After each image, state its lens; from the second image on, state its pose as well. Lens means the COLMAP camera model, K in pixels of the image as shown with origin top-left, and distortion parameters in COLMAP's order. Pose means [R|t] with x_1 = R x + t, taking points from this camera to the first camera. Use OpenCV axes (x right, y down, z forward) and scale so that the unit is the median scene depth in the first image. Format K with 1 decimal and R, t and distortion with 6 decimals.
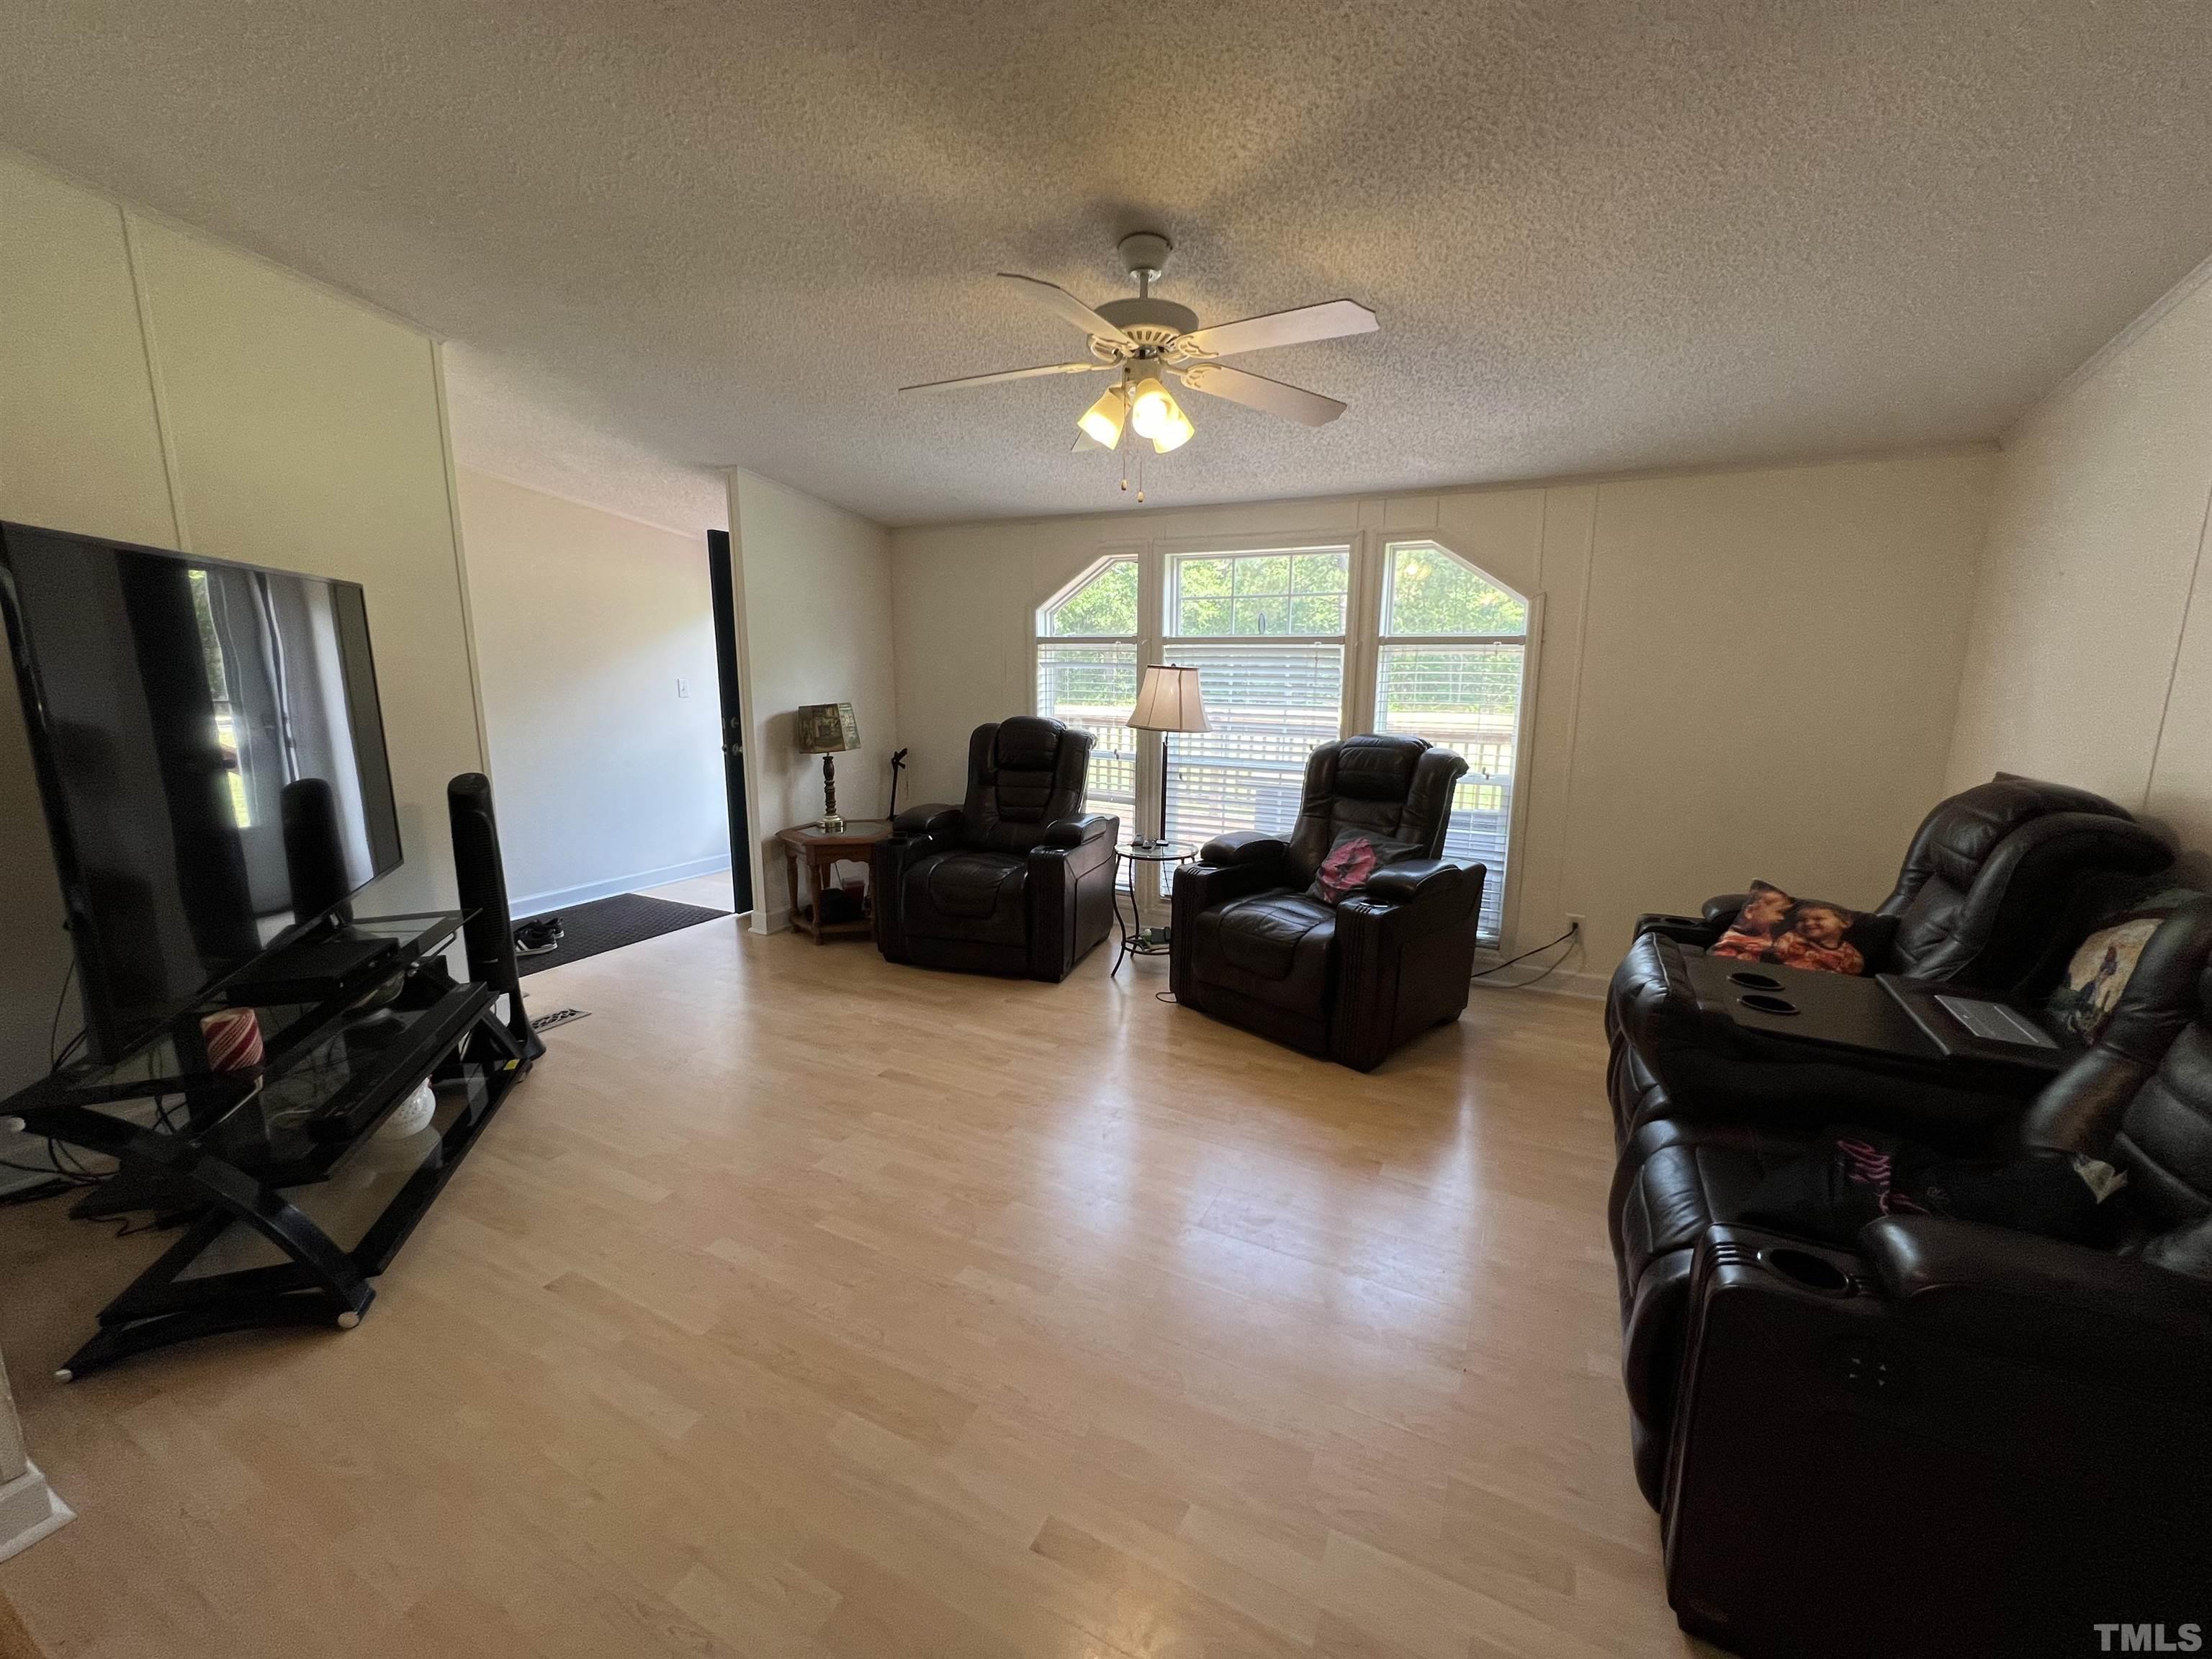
lens RADIAL K [[890.0, 0, 1106.0], [0, 890.0, 829.5], [0, 0, 1]] dist [-0.002060, -0.000205]
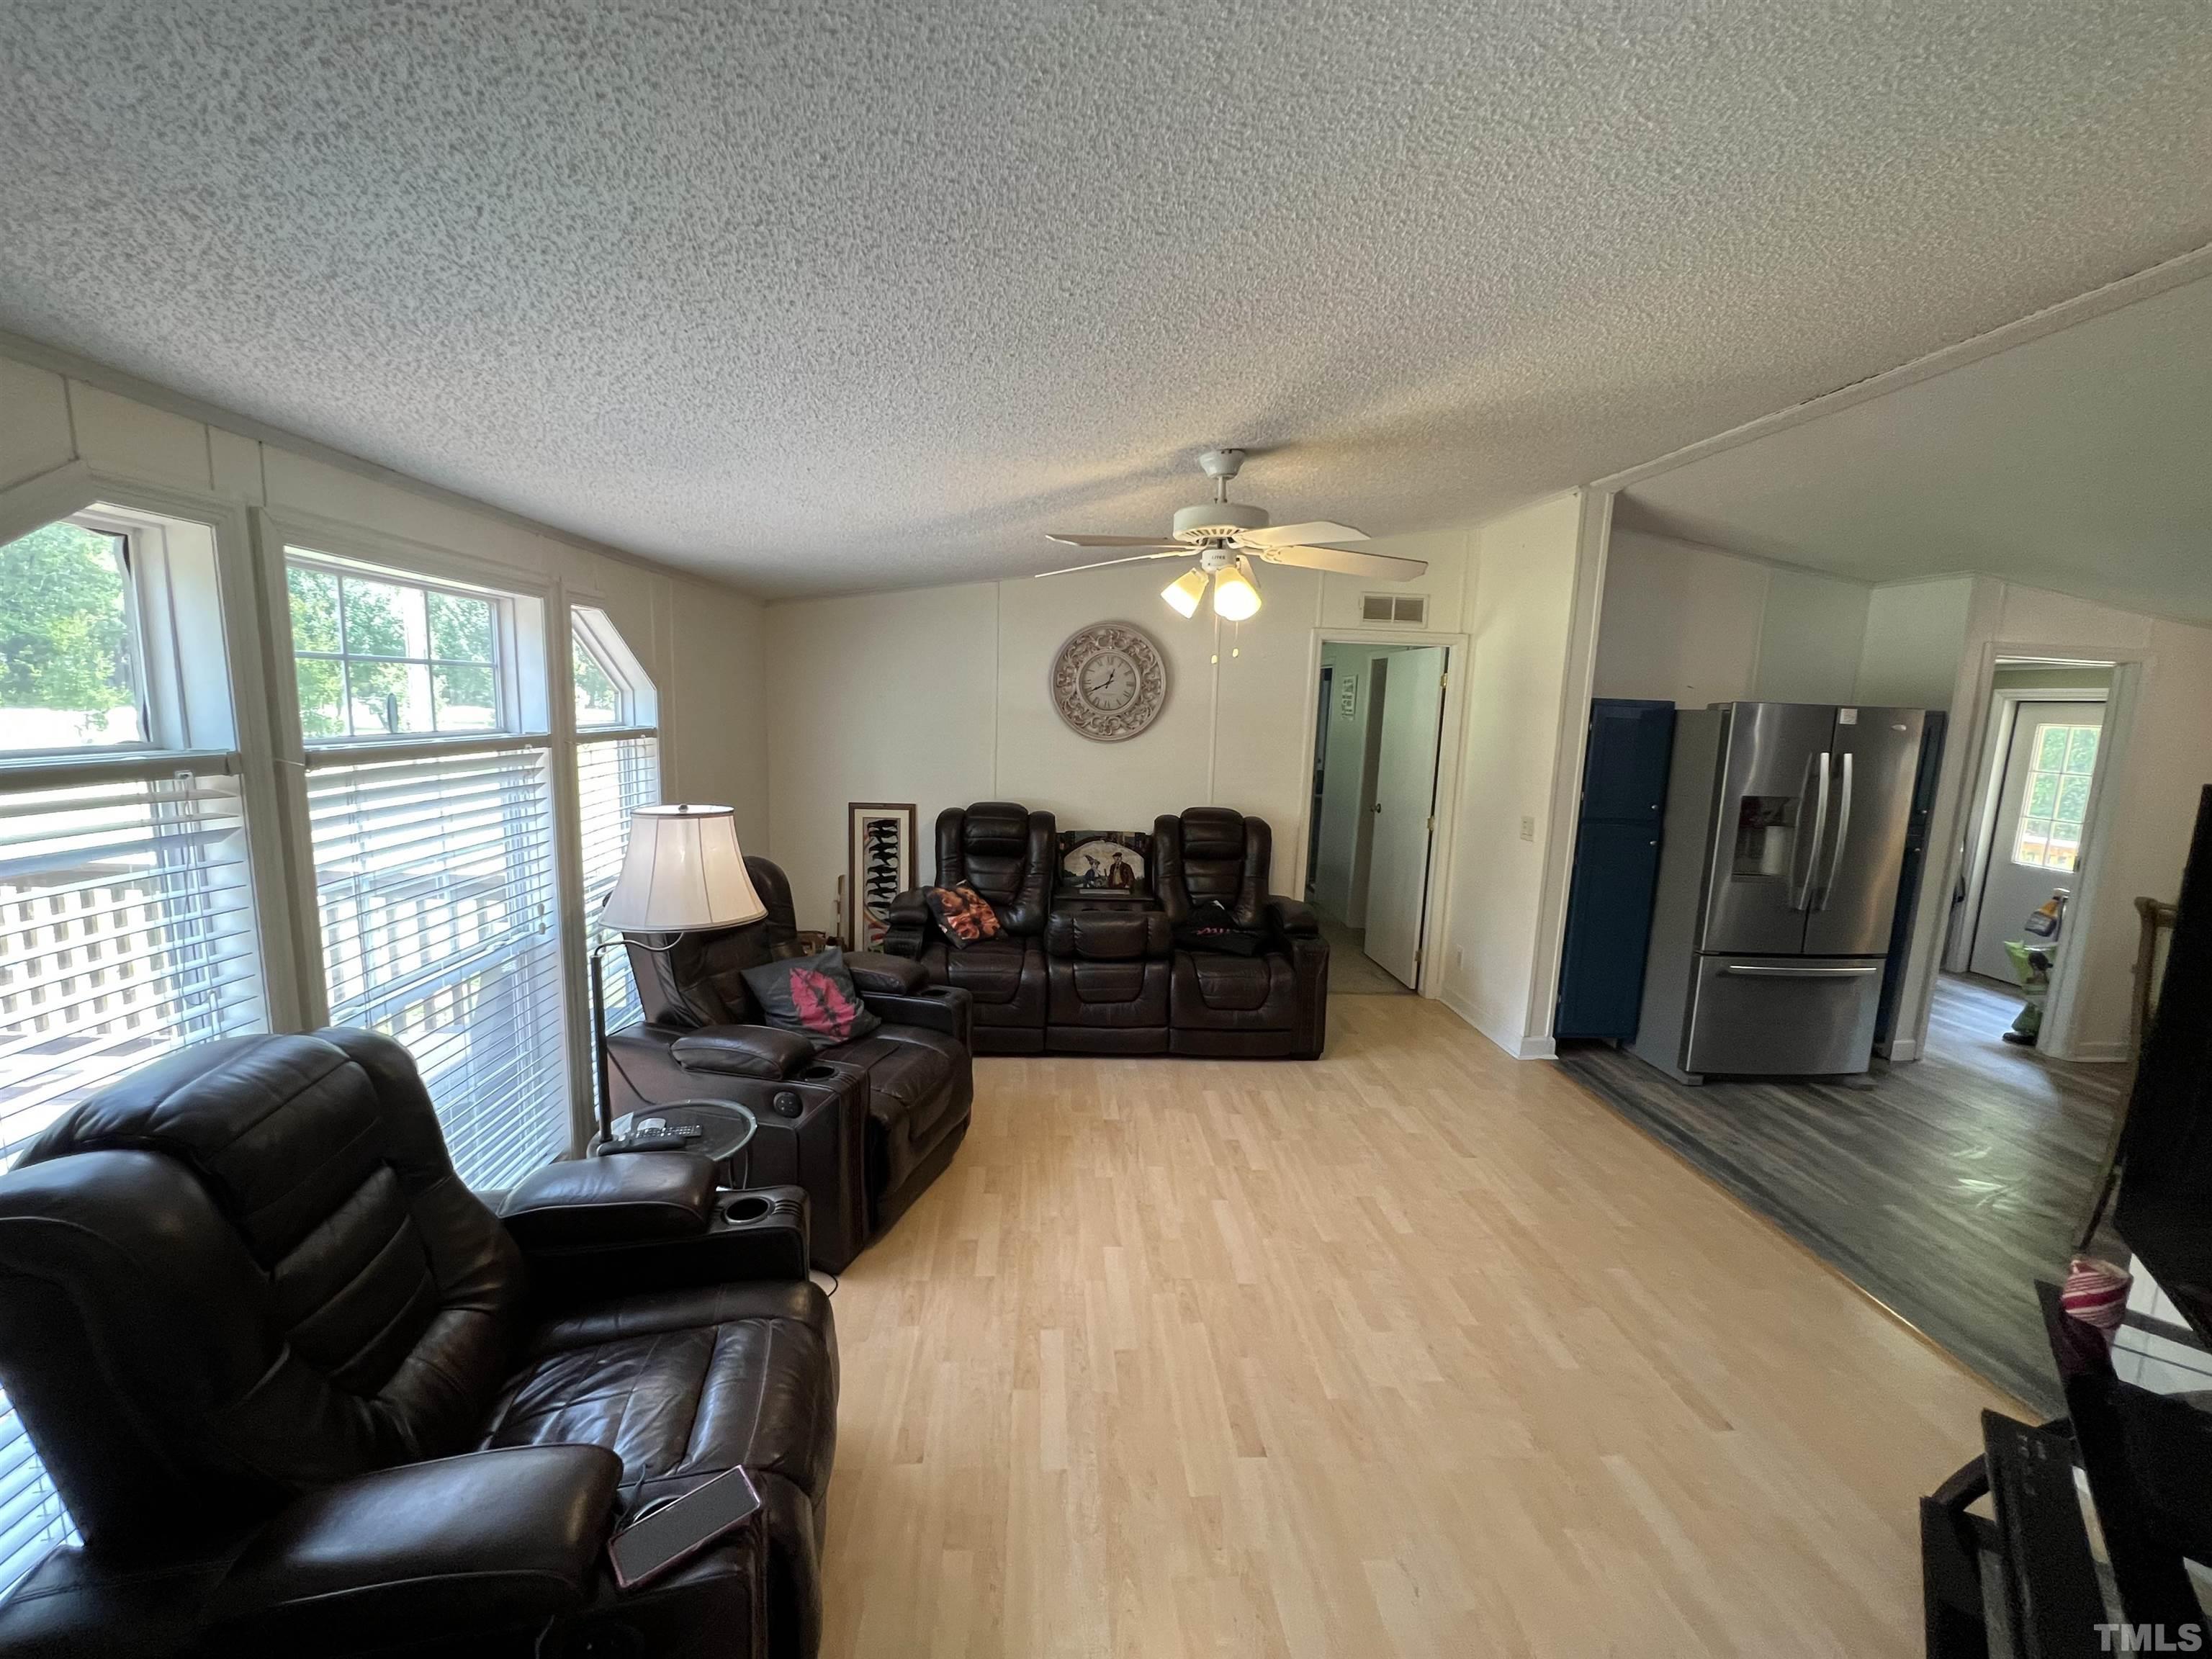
lens RADIAL K [[890.0, 0, 1106.0], [0, 890.0, 829.5], [0, 0, 1]] dist [-0.002060, -0.000205]
pose [[-0.518922, -0.149324, 0.841678, -0.571104], [0.117954, 0.962697, 0.243517, -0.291300], [-0.846644, 0.225646, -0.481952, 1.101633]]
